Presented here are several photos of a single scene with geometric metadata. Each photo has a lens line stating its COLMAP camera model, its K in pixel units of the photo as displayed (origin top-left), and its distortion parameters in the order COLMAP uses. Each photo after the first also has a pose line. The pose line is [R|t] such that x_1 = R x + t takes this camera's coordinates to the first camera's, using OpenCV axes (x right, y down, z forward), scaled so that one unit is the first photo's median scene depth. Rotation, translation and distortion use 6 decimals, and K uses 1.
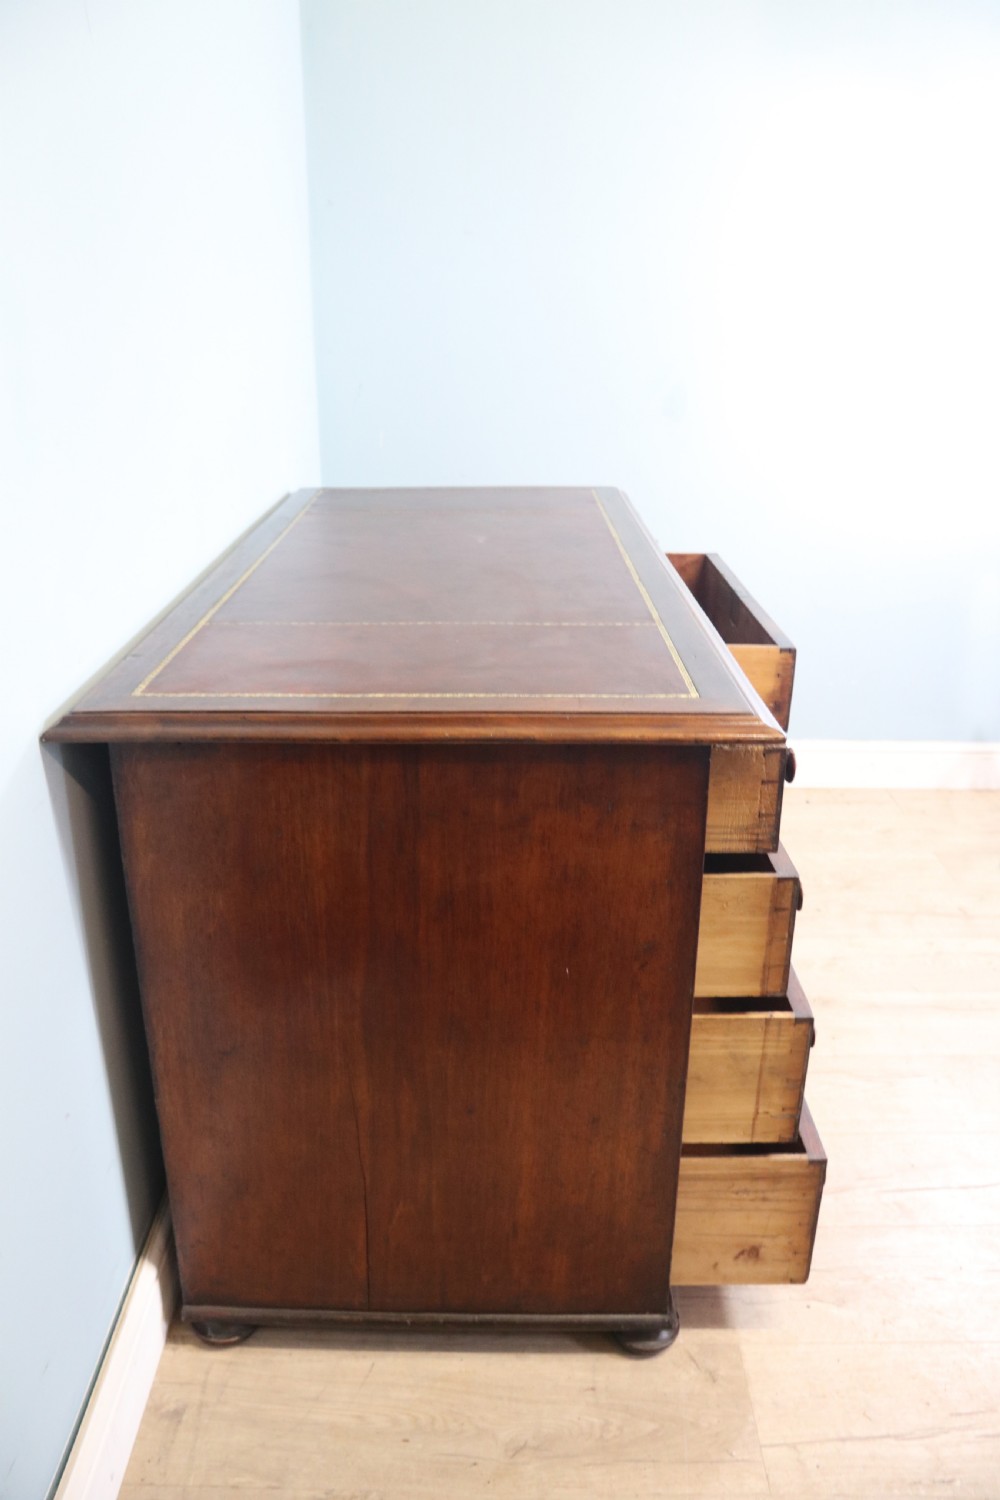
lens RADIAL K [[1220.9, 0, 497.2], [0, 1220.9, 703.4], [0, 0, 1]] dist [-0.185483, 0.140580]
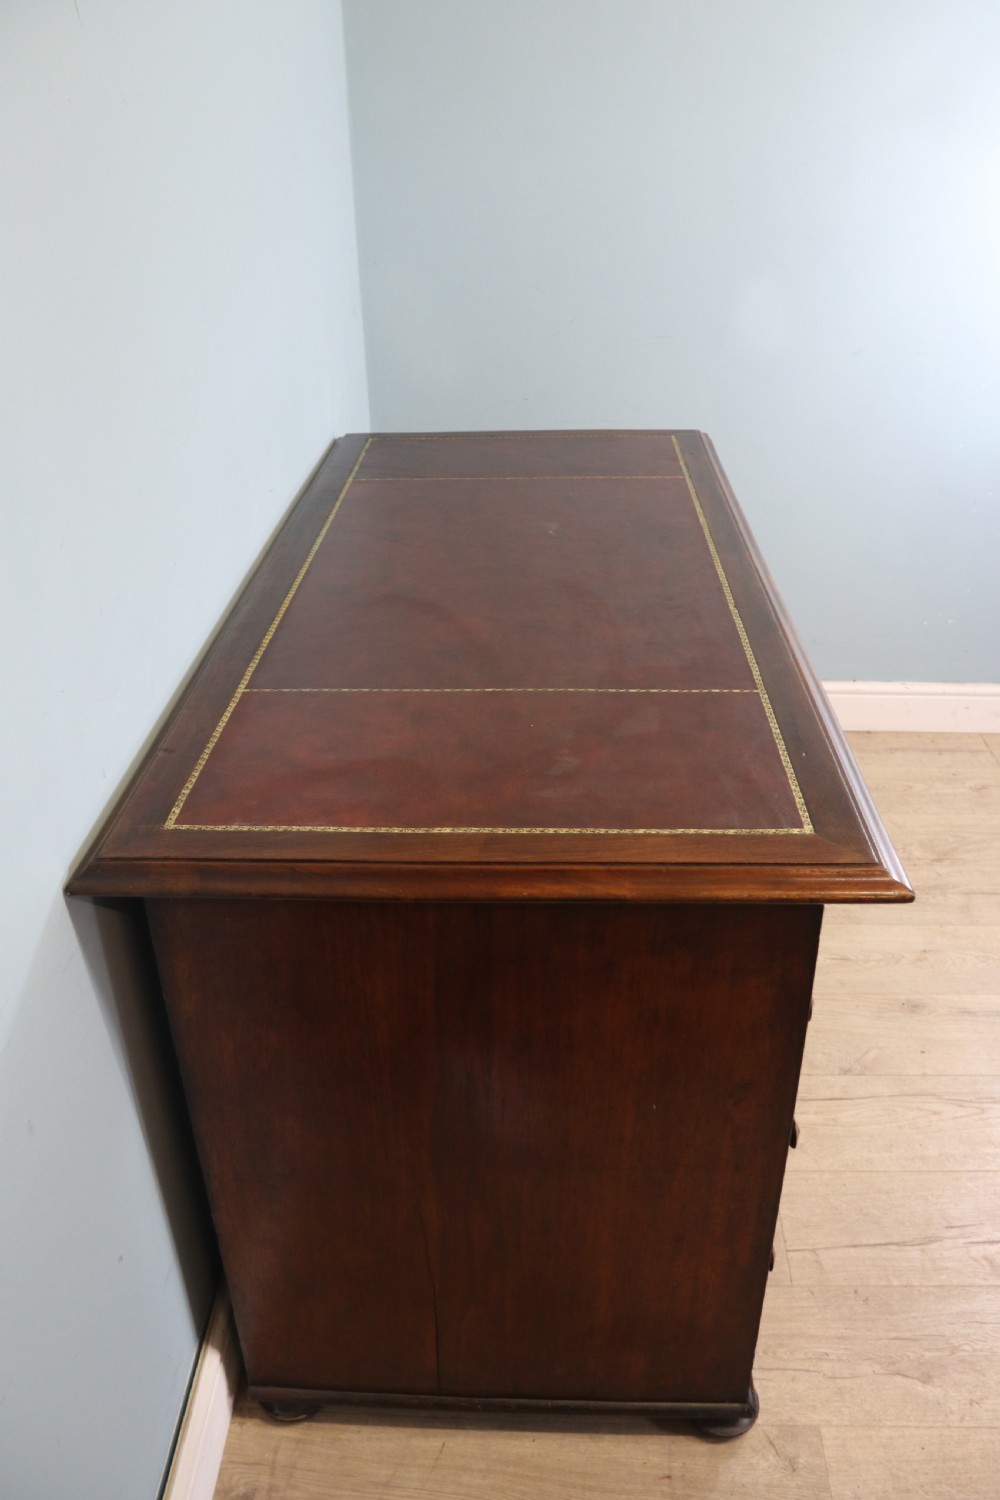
lens RADIAL K [[1255.0, 0, 495.4], [0, 1255.0, 714.2], [0, 0, 1]] dist [-0.198829, 0.131027]
pose [[0.998946, -0.000212, -0.045897, -0.017673], [0.006923, 0.989247, 0.146094, -0.188777], [0.045372, -0.146257, 0.988206, 0.110820]]
